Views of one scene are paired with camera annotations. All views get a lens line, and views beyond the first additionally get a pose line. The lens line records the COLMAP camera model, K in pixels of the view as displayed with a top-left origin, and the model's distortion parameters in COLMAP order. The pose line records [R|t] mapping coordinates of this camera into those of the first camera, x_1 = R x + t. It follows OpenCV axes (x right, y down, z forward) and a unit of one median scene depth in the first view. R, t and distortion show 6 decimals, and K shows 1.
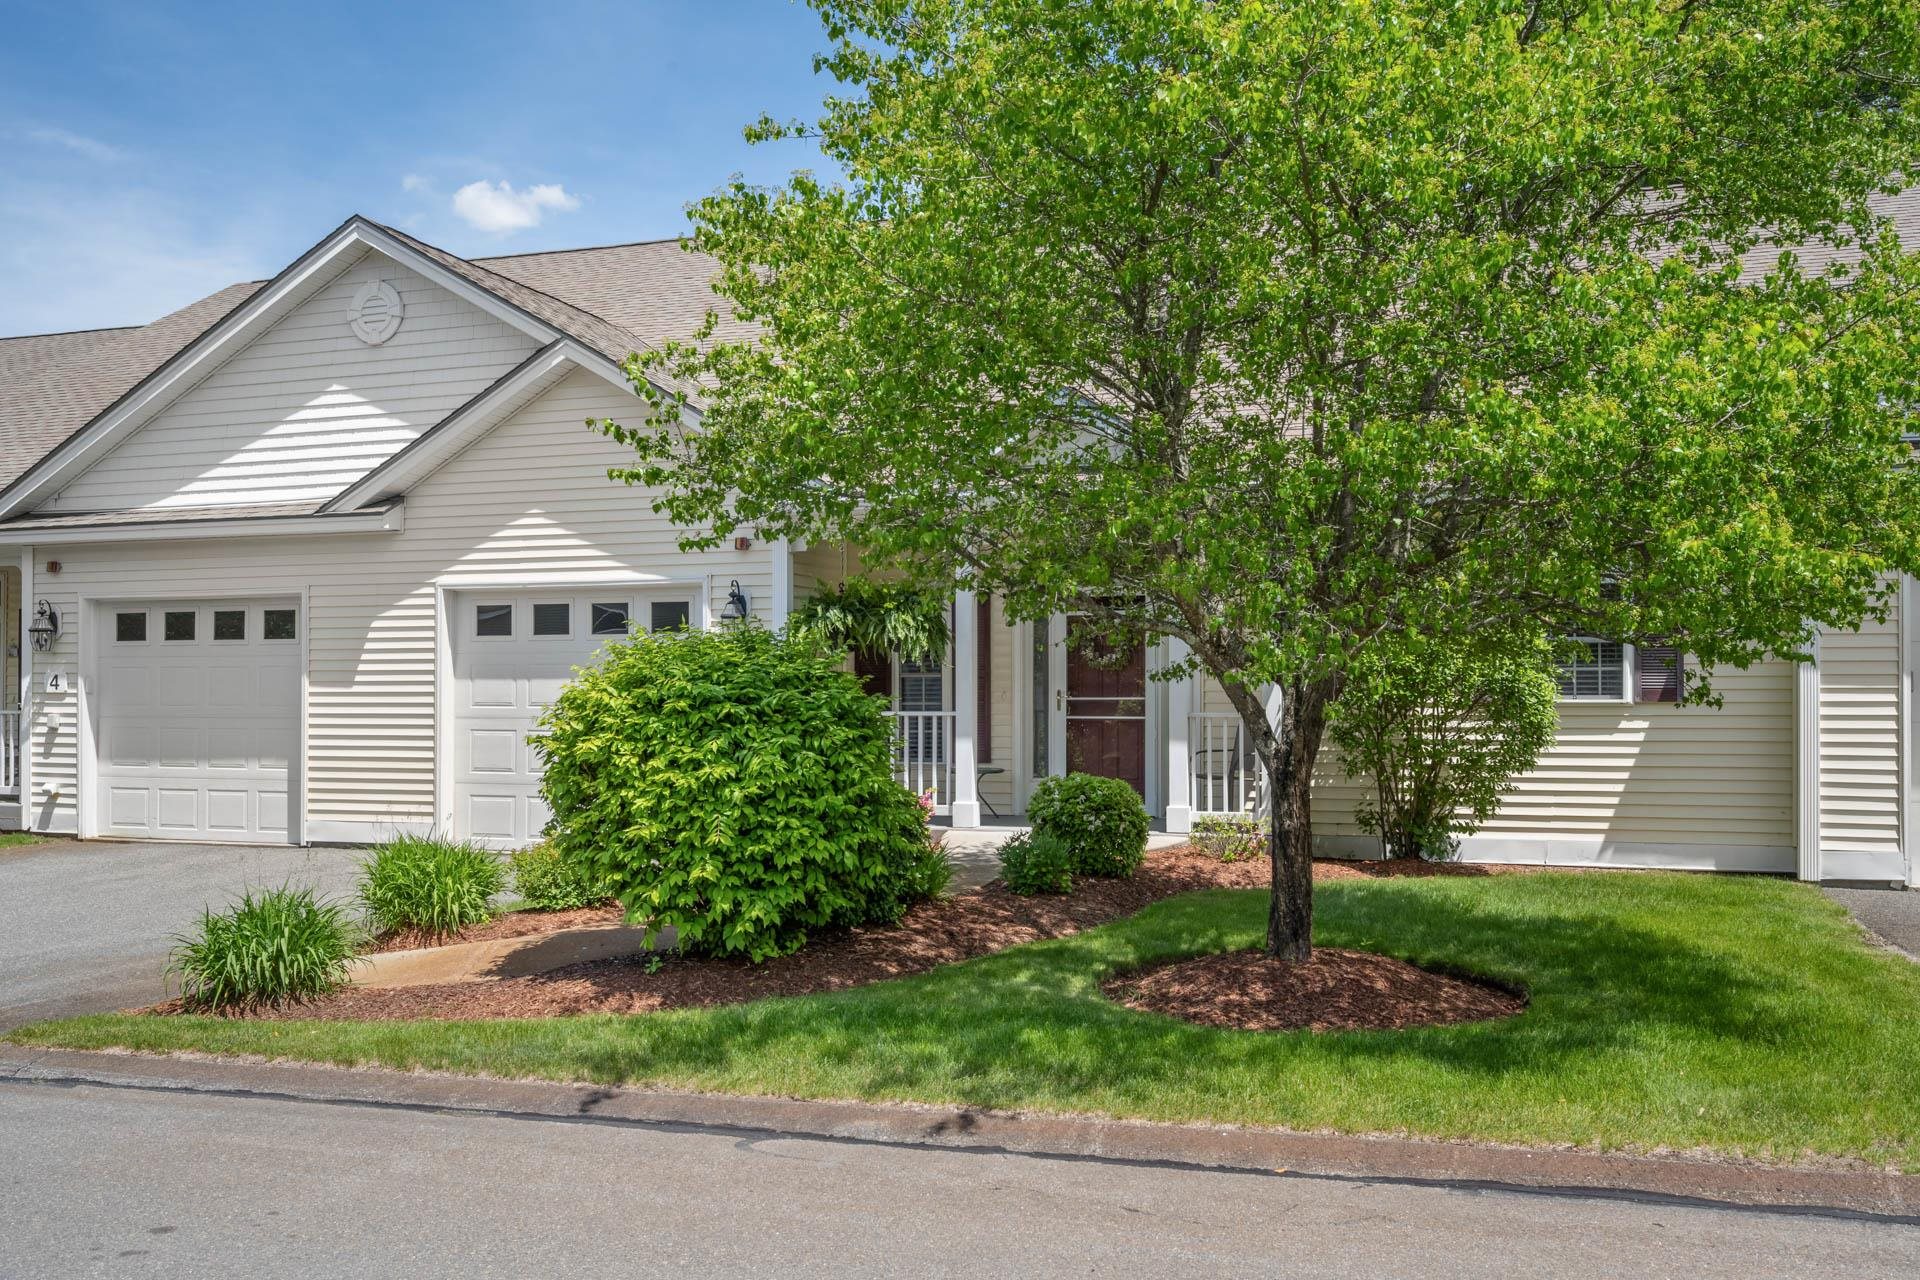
lens RADIAL K [[1617.6, 0, 960.1], [0, 1617.6, 640.1], [0, 0, 1]] dist [-0.000886, -0.000060]
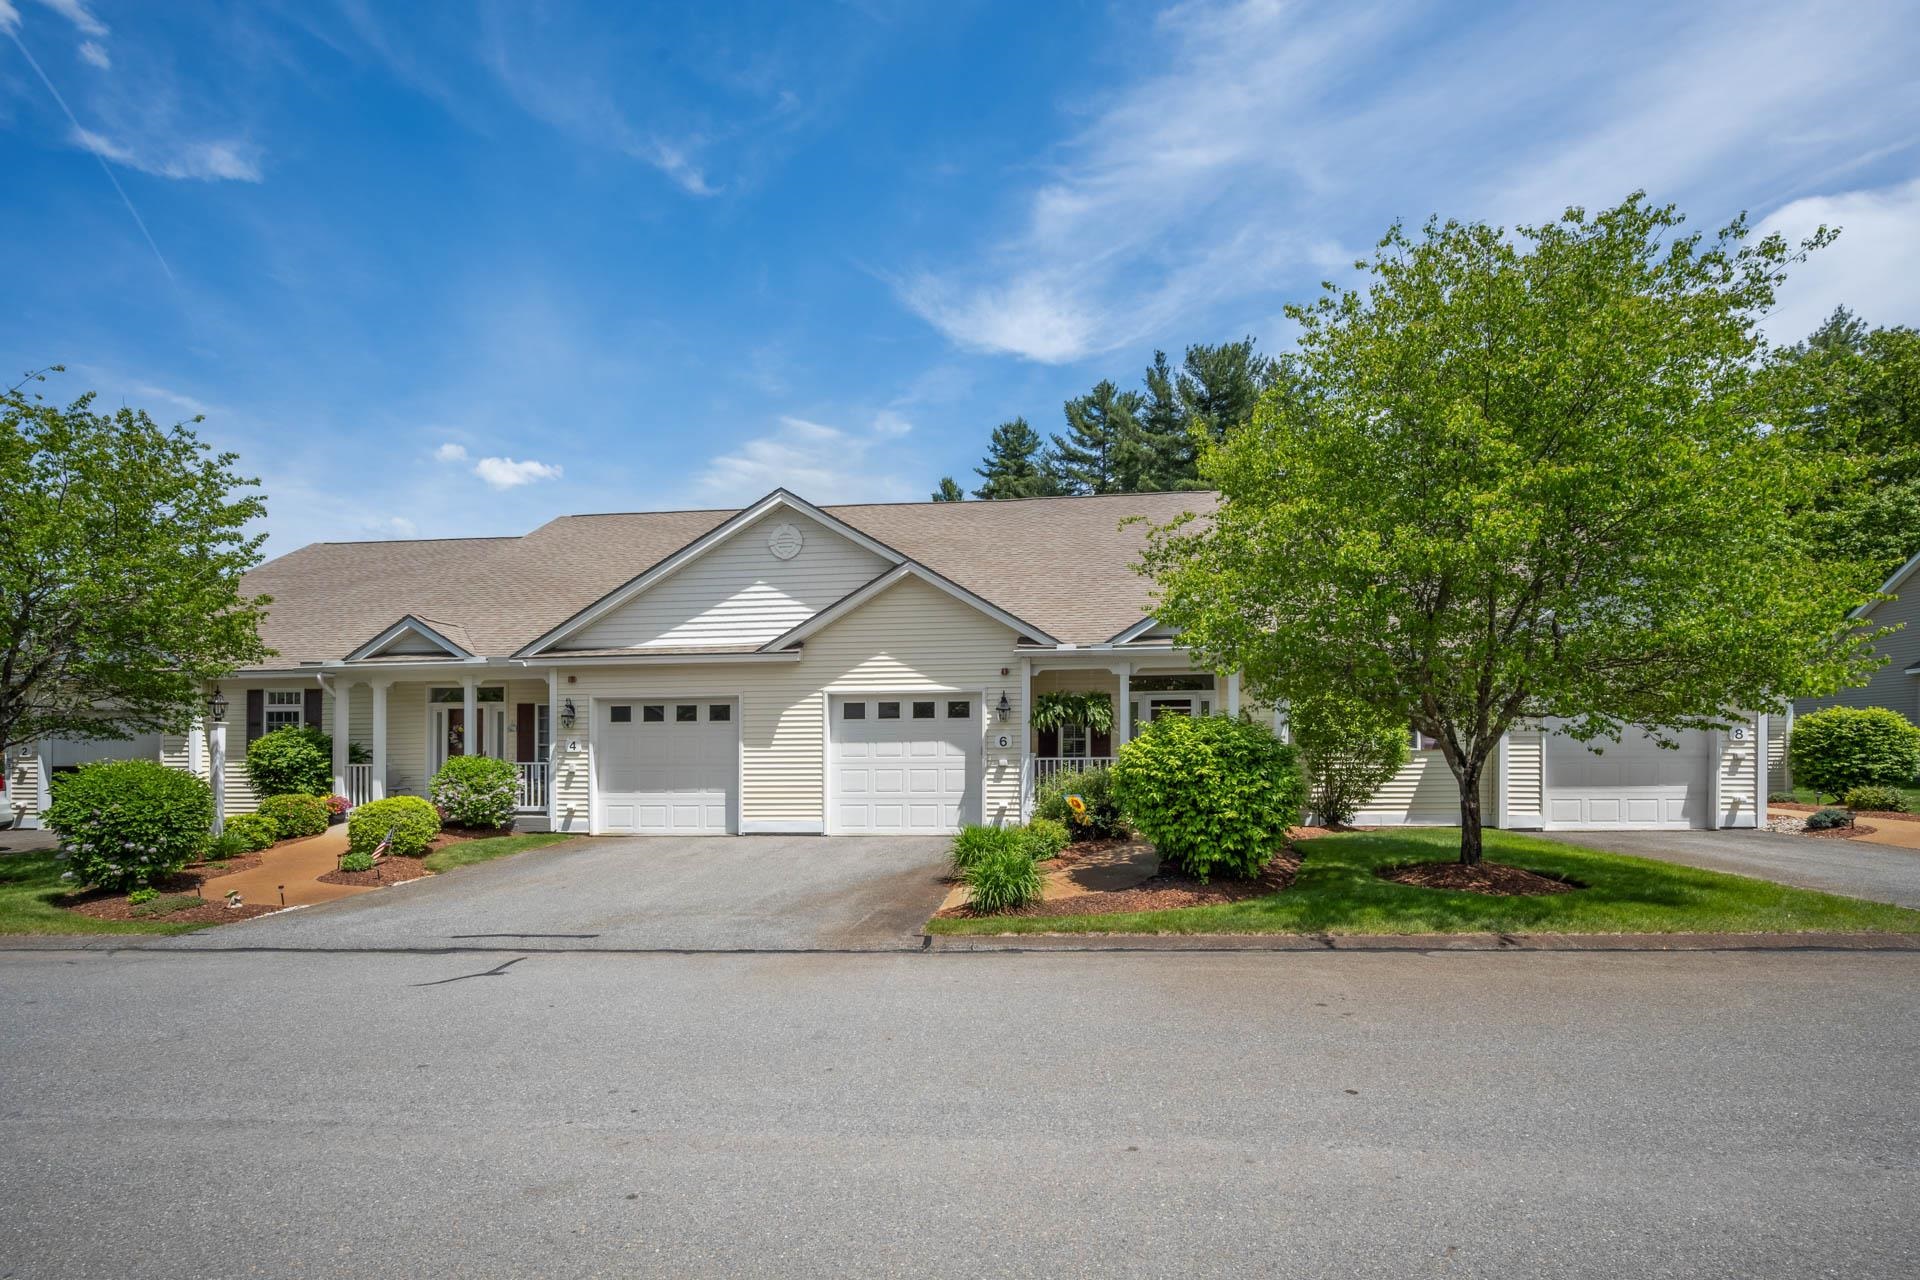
lens RADIAL K [[852.8, 0, 966.2], [0, 852.8, 734.6], [0, 0, 1]] dist [-0.001218, 0.000032]
pose [[0.974796, -0.002980, 0.223080, -0.383812], [0.000041, 0.999913, 0.013176, 0.002039], [-0.223100, -0.012834, 0.974711, 0.015544]]
